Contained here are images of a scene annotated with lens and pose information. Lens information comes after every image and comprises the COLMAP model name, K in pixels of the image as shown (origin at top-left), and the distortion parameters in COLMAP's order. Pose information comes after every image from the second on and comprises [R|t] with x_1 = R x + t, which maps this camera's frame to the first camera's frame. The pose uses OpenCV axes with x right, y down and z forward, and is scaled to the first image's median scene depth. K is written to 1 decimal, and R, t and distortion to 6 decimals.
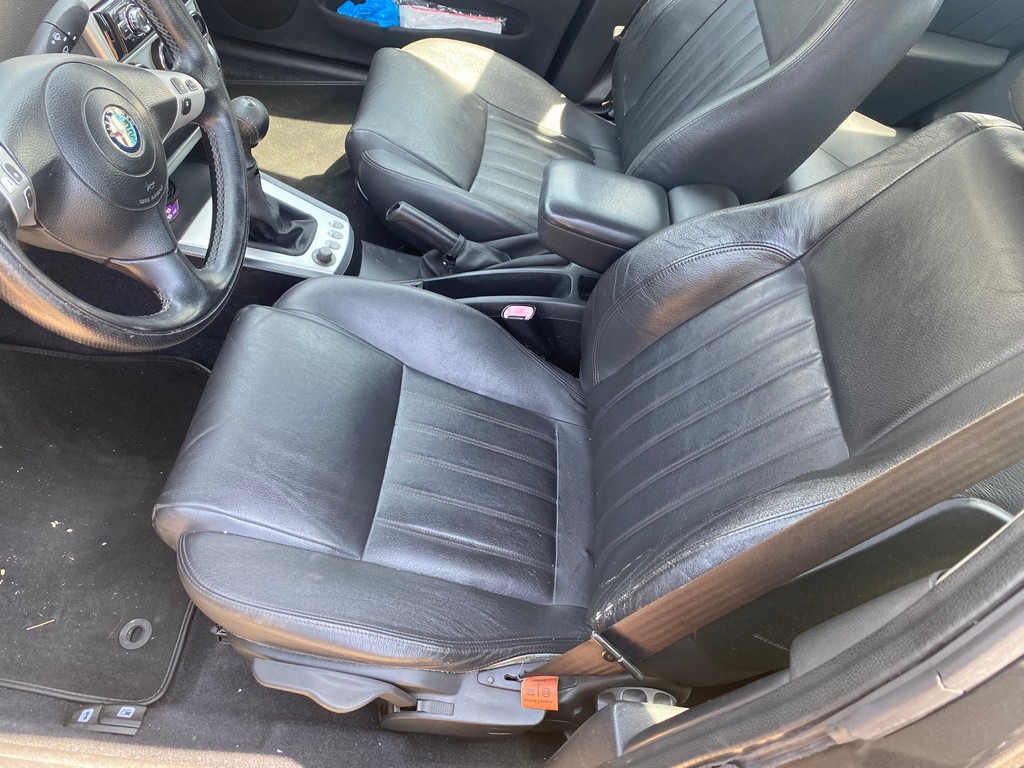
lens RADIAL K [[732.1, 0, 508.3], [0, 732.1, 354.0], [0, 0, 1]] dist [0.010580, -0.027656]
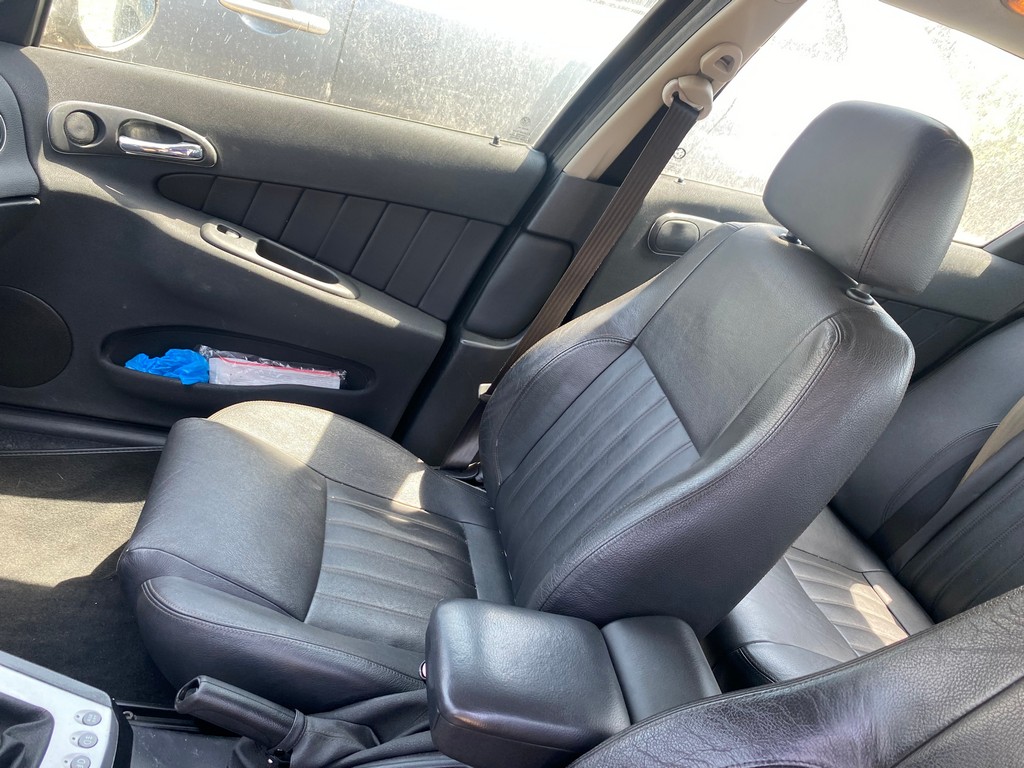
lens RADIAL K [[754.8, 0, 512.0], [0, 754.8, 384.0], [0, 0, 1]] dist [-0.002307, -0.003527]
pose [[0.970311, -0.019201, 0.241095, -0.029144], [0.101225, 0.937577, -0.332719, -0.154899], [-0.219657, 0.347246, 0.911686, 0.197452]]
